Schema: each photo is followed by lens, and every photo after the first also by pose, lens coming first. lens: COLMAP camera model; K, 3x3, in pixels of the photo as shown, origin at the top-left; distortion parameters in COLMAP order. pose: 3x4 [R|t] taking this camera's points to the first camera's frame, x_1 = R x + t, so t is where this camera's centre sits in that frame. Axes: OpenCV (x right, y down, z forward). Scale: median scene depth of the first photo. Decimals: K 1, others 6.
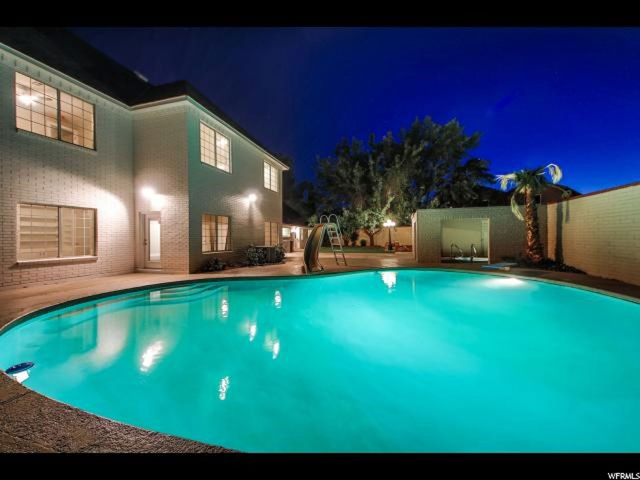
lens RADIAL K [[229.0, 0, 320.0], [0, 229.0, 240.0], [0, 0, 1]] dist [0.000082, -0.000068]
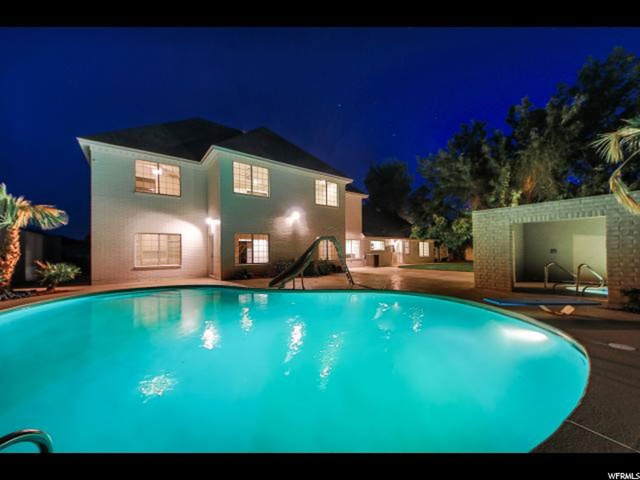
lens RADIAL K [[239.1, 0, 319.8], [0, 239.1, 246.7], [0, 0, 1]] dist [-0.000044, -0.000098]
pose [[0.820924, -0.013653, -0.570874, 0.443124], [-0.001508, 0.999659, -0.026076, -0.006298], [0.571036, 0.022267, 0.820623, 0.138803]]
